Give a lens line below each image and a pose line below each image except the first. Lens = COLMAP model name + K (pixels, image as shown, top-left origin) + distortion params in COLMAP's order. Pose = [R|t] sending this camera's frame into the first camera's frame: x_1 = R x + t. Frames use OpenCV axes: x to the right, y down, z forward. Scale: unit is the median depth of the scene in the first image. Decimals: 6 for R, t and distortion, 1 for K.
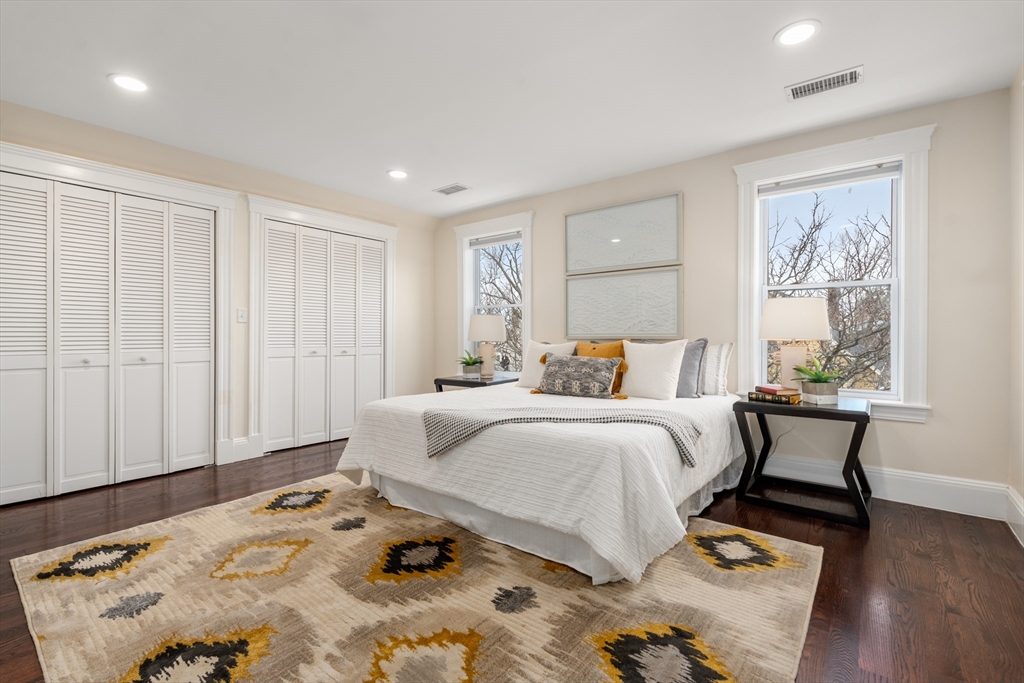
lens RADIAL K [[458.0, 0, 512.0], [0, 458.0, 336.1], [0, 0, 1]] dist [0.000412, 0.000033]
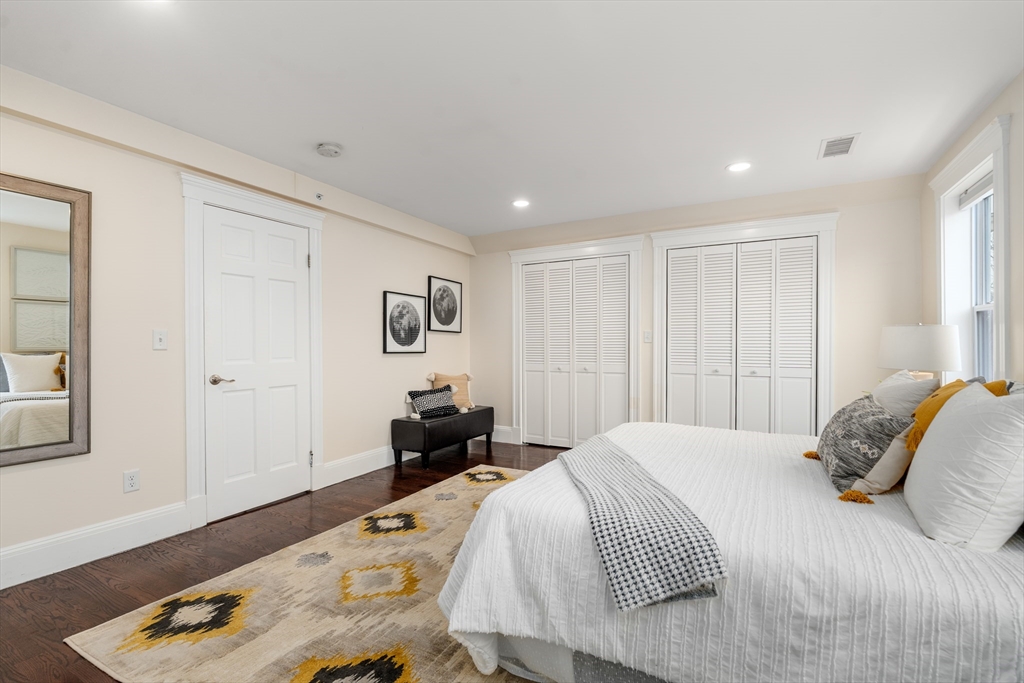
lens RADIAL K [[463.7, 0, 512.0], [0, 463.7, 347.2], [0, 0, 1]] dist [-0.000524, 0.000008]
pose [[0.174028, 0.005451, -0.984726, 0.614290], [-0.001145, 0.999985, 0.005333, -0.026823], [0.984740, 0.000199, 0.174031, 0.507190]]
